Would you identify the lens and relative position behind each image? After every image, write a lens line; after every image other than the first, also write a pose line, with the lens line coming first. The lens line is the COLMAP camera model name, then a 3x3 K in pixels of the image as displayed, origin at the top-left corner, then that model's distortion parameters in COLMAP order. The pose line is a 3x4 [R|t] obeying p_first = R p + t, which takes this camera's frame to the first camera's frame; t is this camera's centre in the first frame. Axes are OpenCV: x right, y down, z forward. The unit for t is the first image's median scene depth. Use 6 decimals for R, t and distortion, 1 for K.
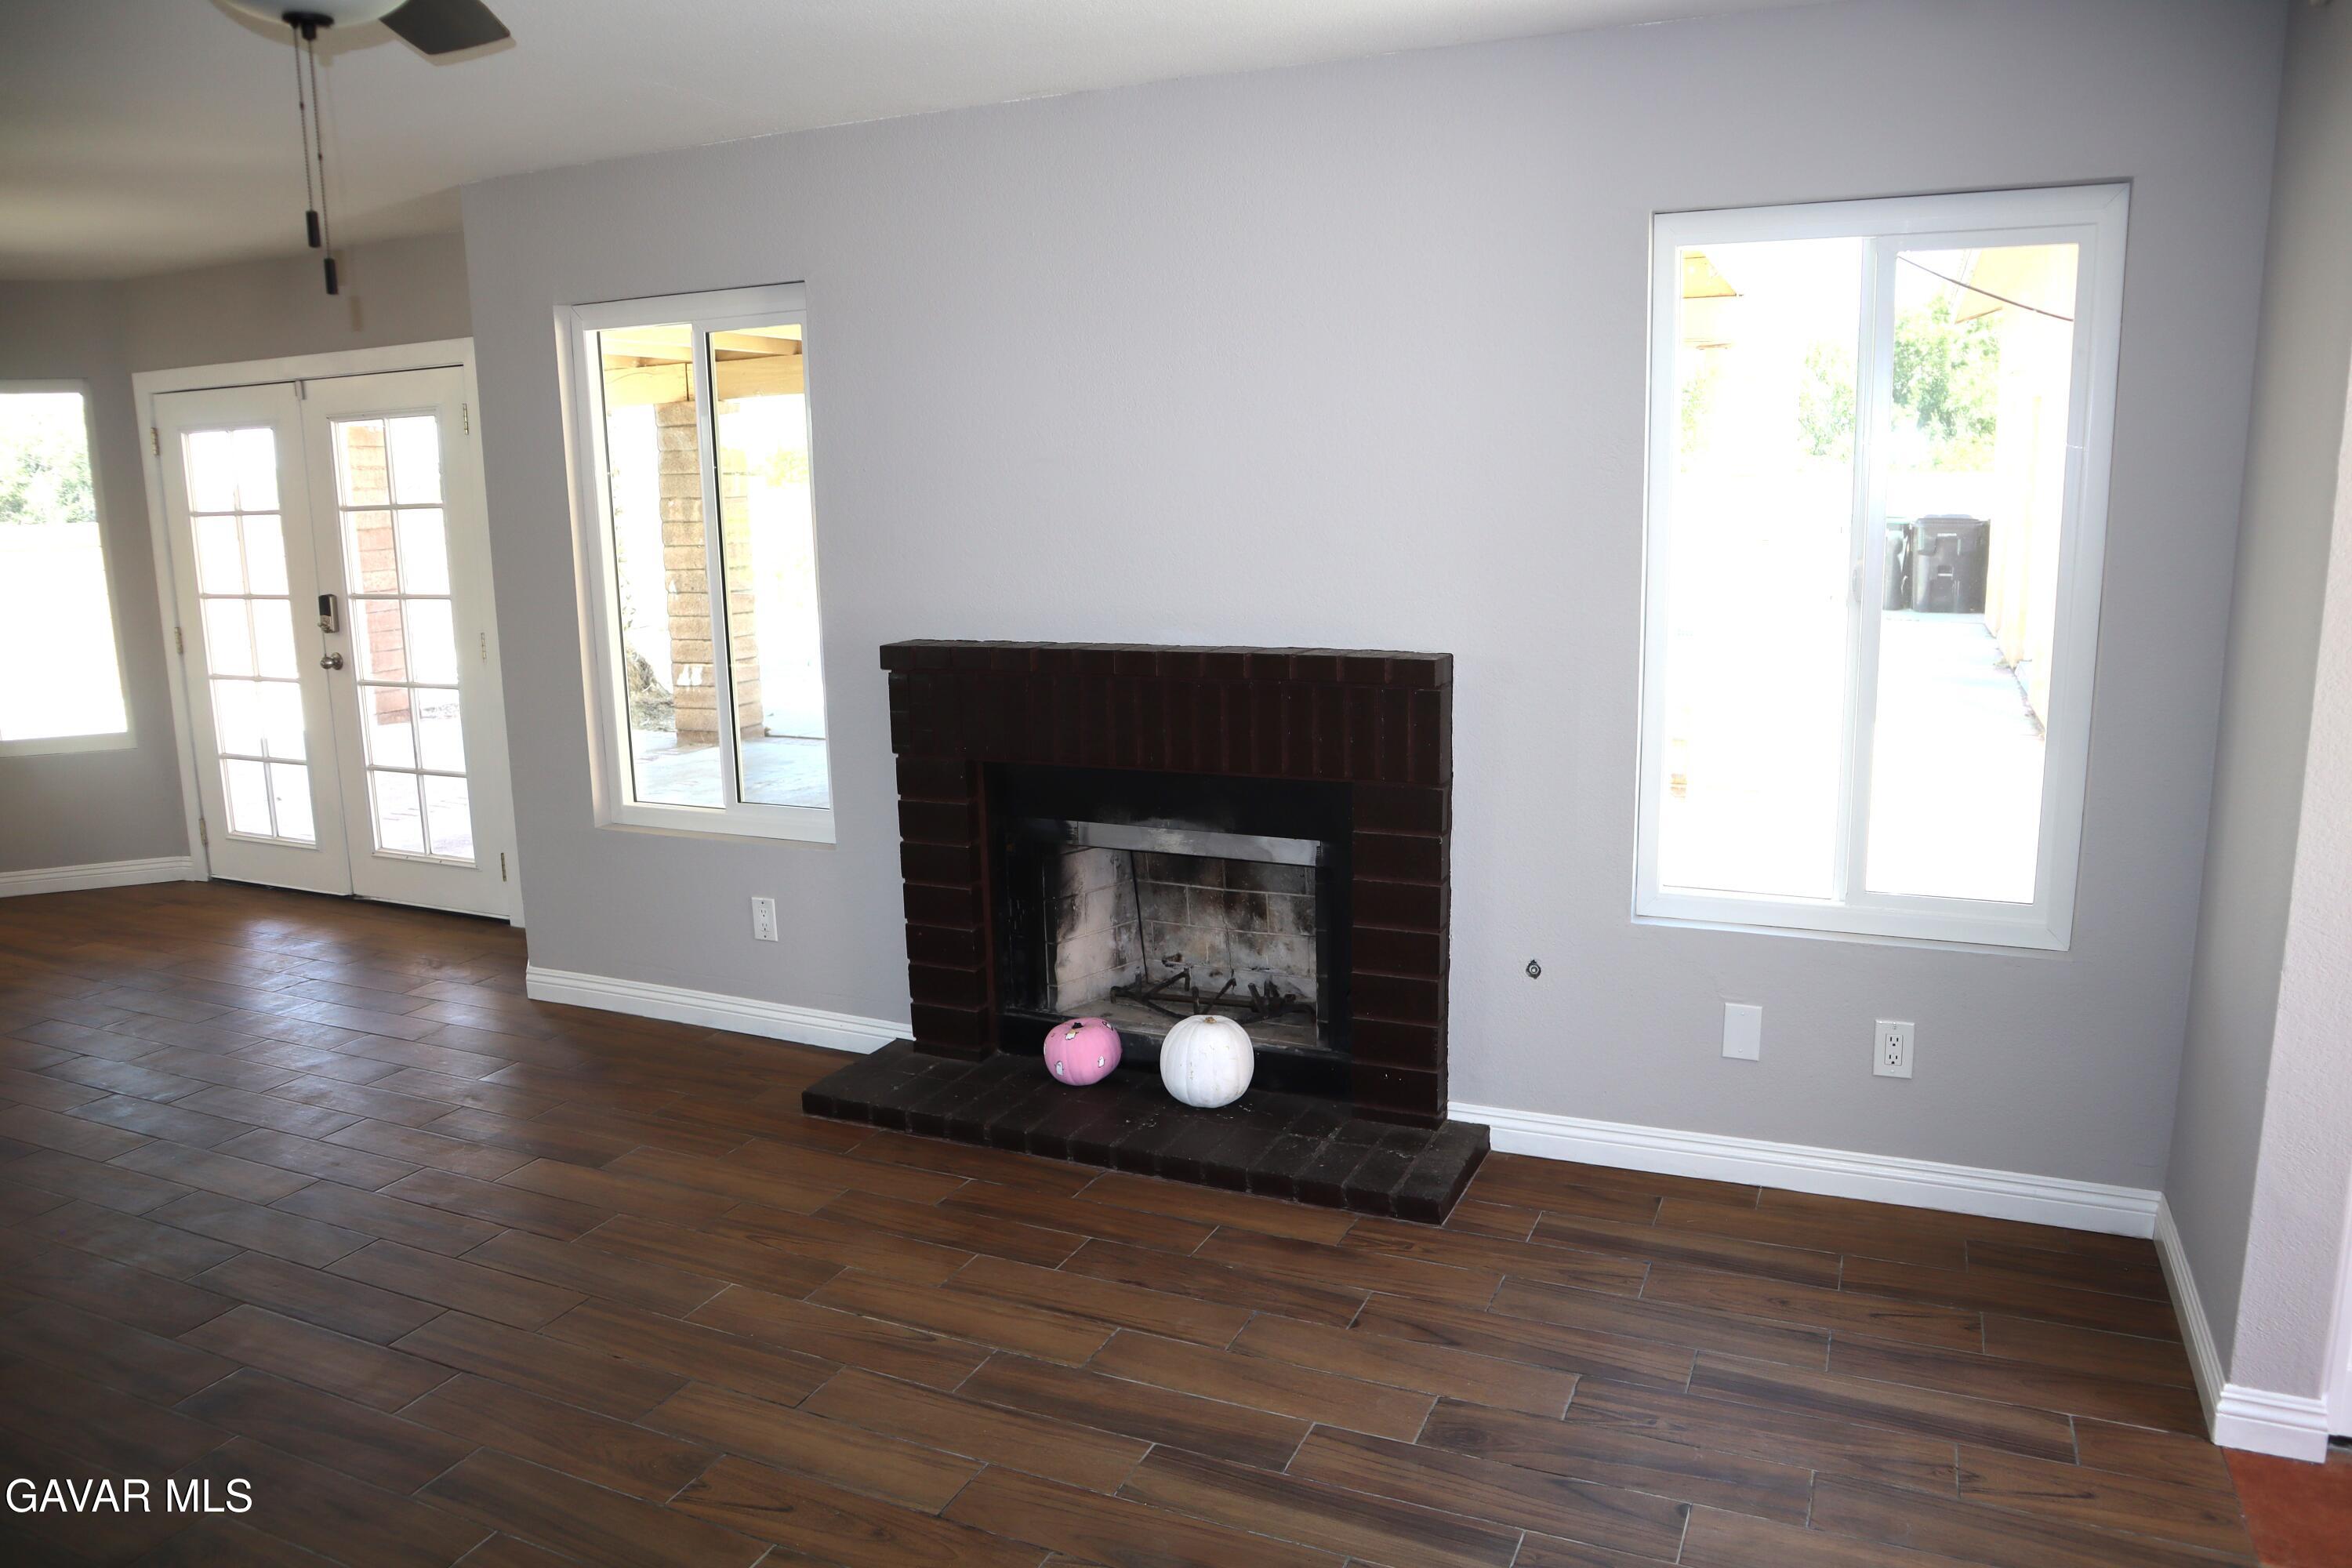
lens RADIAL K [[1609.4, 0, 1176.0], [0, 1609.4, 784.0], [0, 0, 1]] dist [-0.153541, 0.095485]
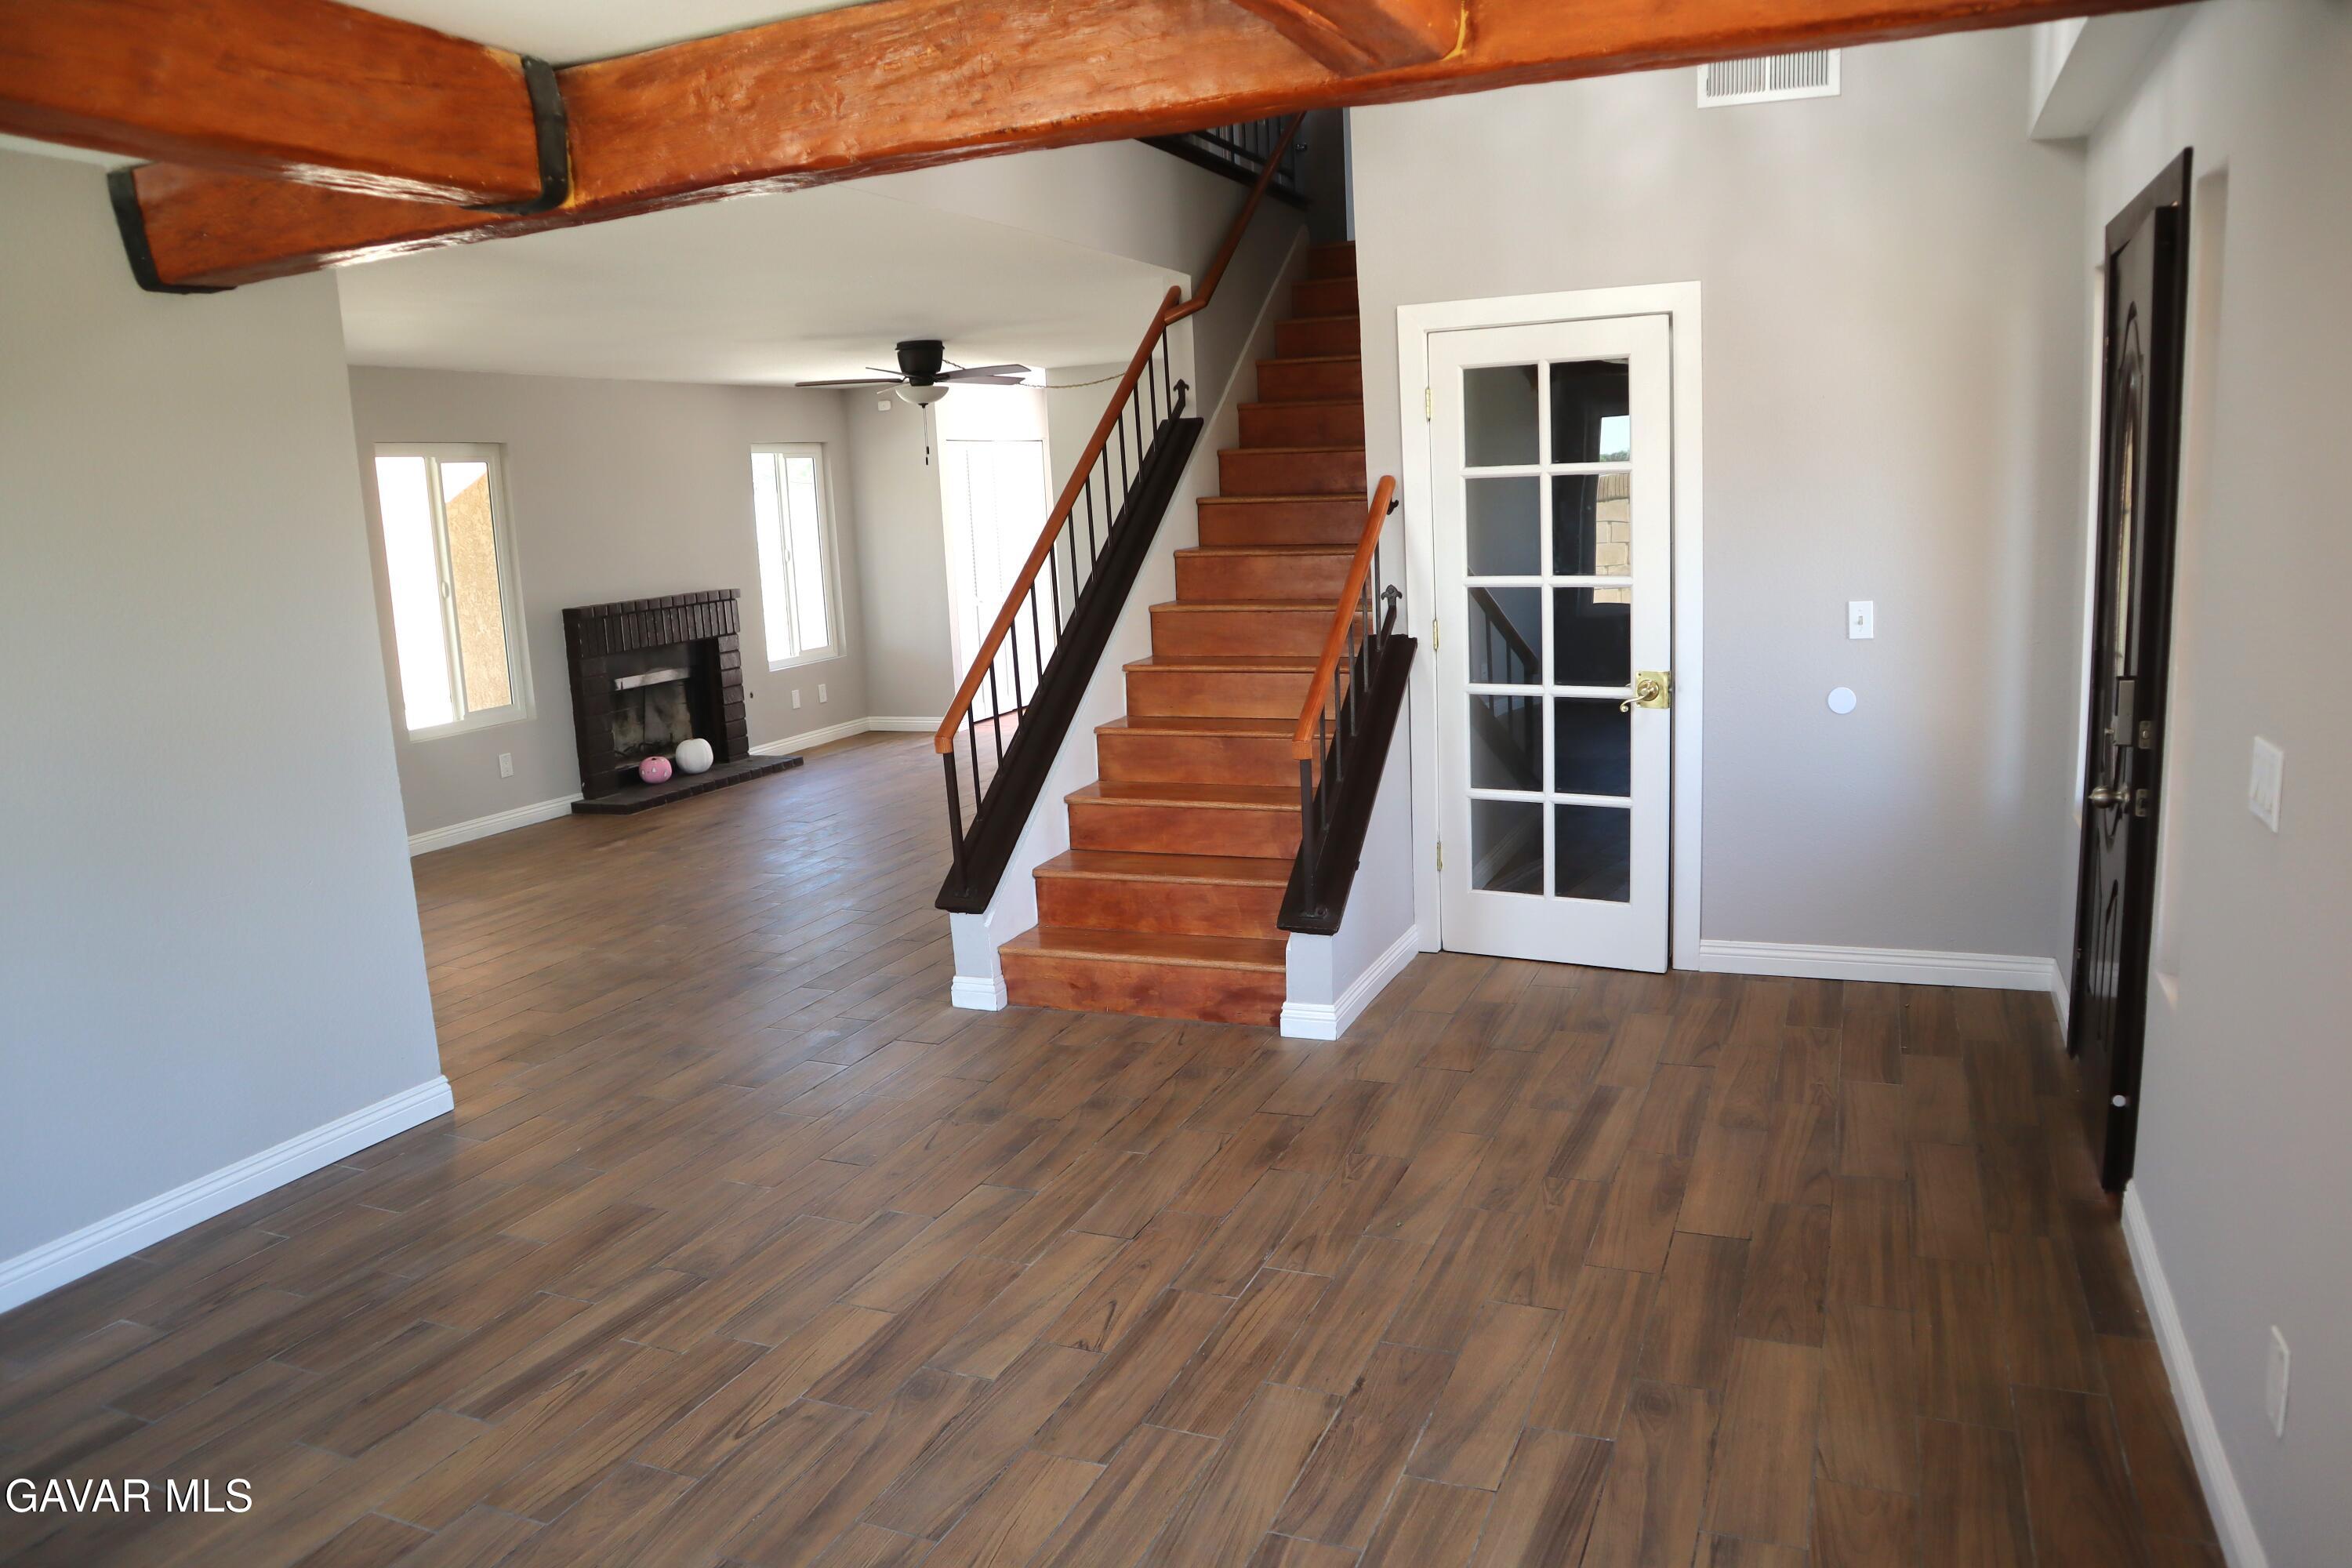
lens RADIAL K [[1609.4, 0, 1176.0], [0, 1609.4, 784.0], [0, 0, 1]] dist [-0.153541, 0.095485]
pose [[-0.018806, -0.159332, 0.987046, -2.501066], [0.235242, 0.958801, 0.159255, -0.009320], [-0.971755, 0.235189, 0.019451, 0.203724]]
